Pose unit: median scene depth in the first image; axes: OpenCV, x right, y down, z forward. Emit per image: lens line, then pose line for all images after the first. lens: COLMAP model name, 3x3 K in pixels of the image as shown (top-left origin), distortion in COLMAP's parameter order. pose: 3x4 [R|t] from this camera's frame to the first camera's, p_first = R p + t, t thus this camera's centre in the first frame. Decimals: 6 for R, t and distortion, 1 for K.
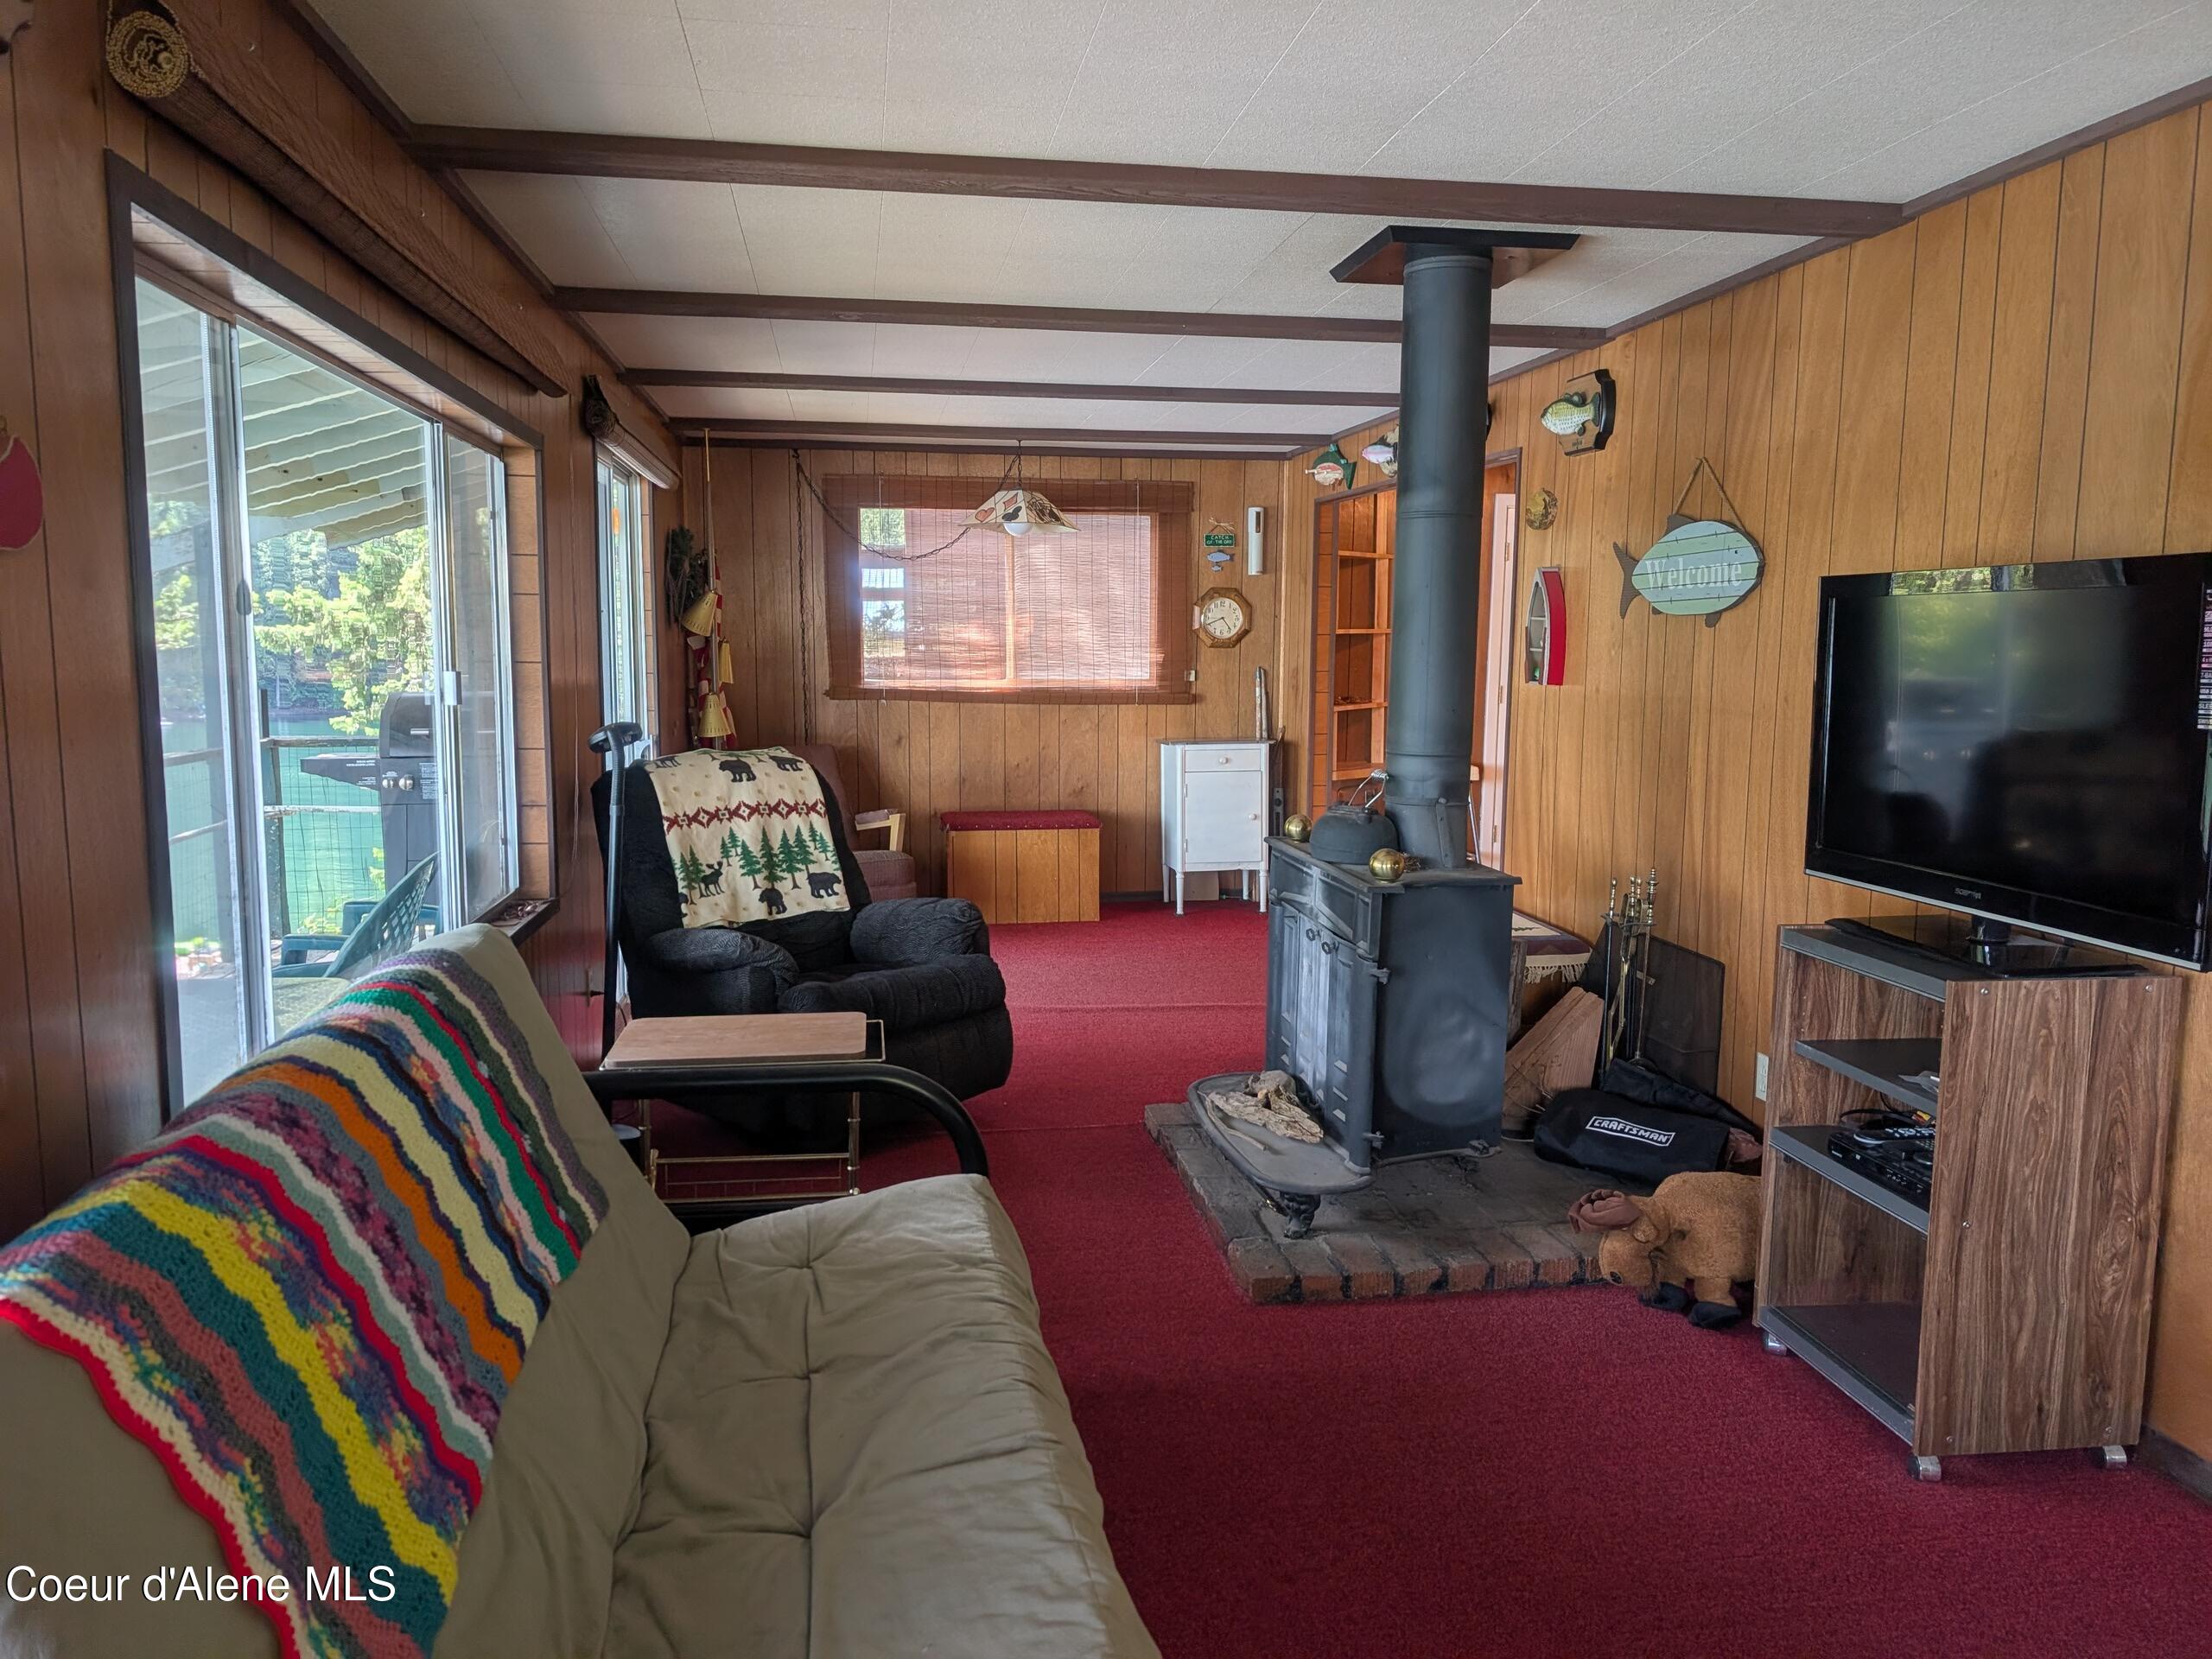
lens RADIAL K [[1609.7, 0, 1106.0], [0, 1609.7, 829.5], [0, 0, 1]] dist [0.020315, -0.010299]
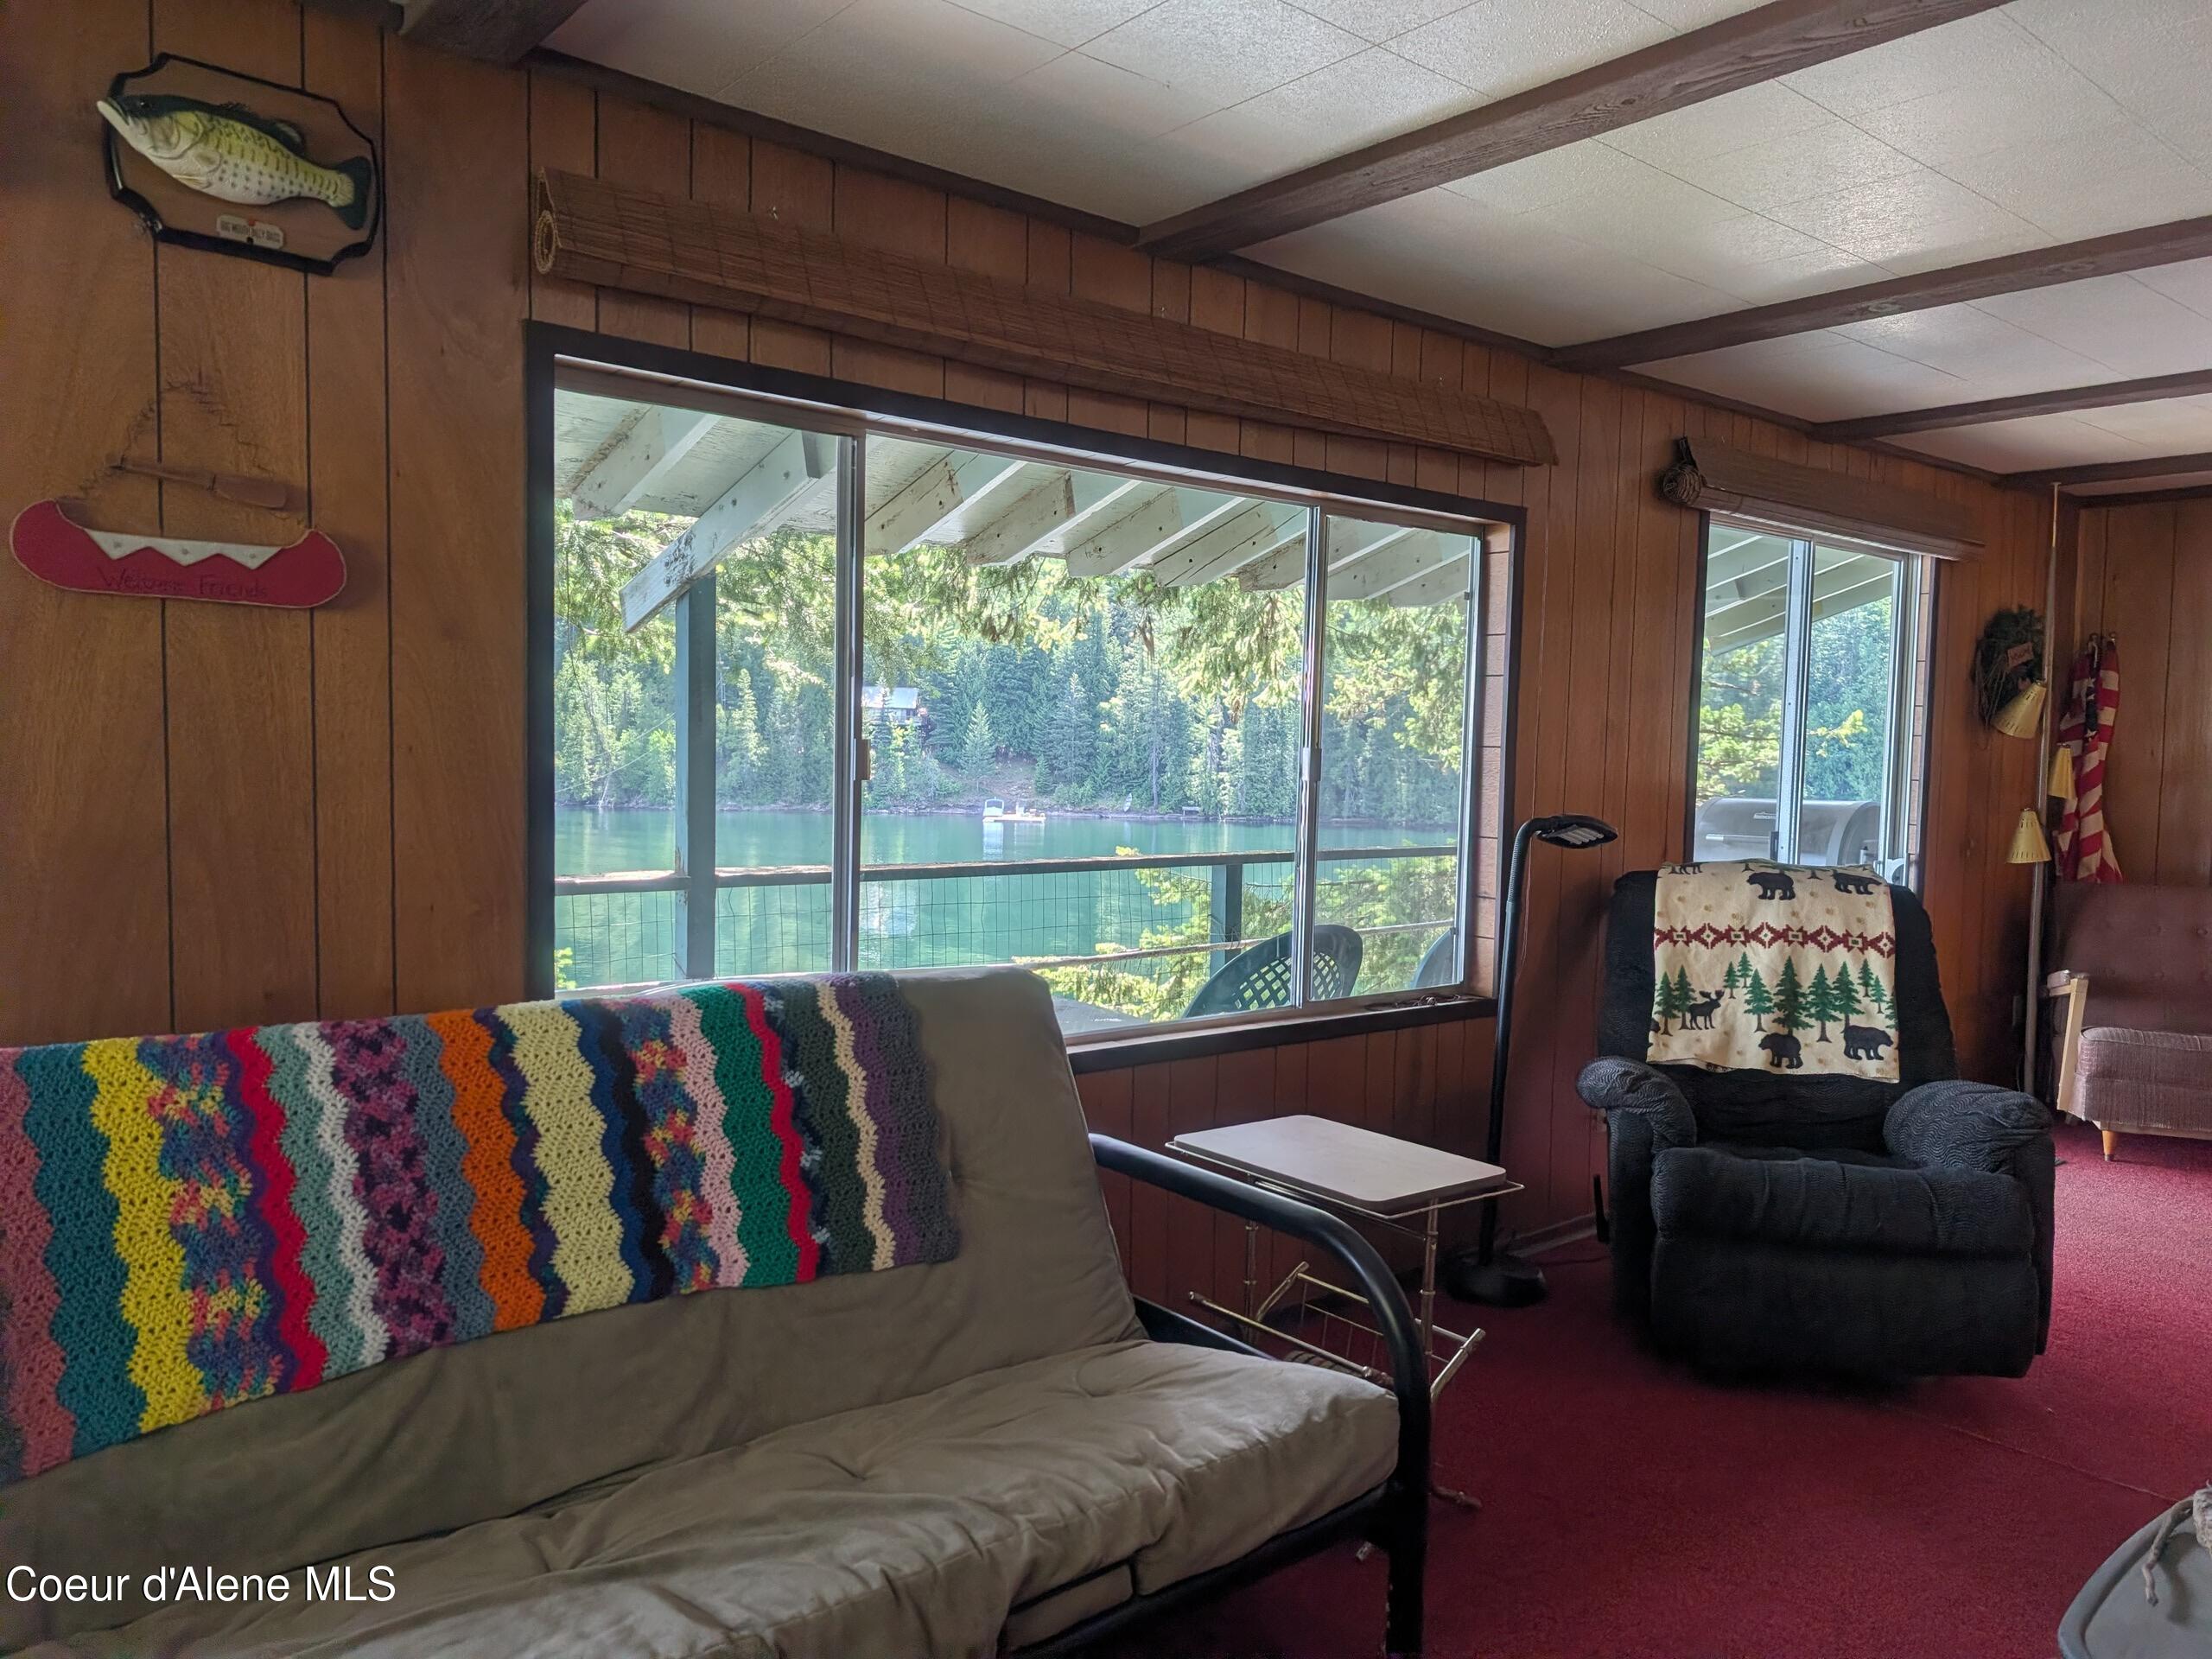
lens RADIAL K [[1609.7, 0, 1106.0], [0, 1609.7, 829.5], [0, 0, 1]] dist [0.020315, -0.010299]
pose [[0.507785, 0.049889, -0.860038, 0.310282], [-0.120088, 0.992674, -0.013320, -0.013616], [0.853073, 0.110044, 0.510056, 0.295156]]
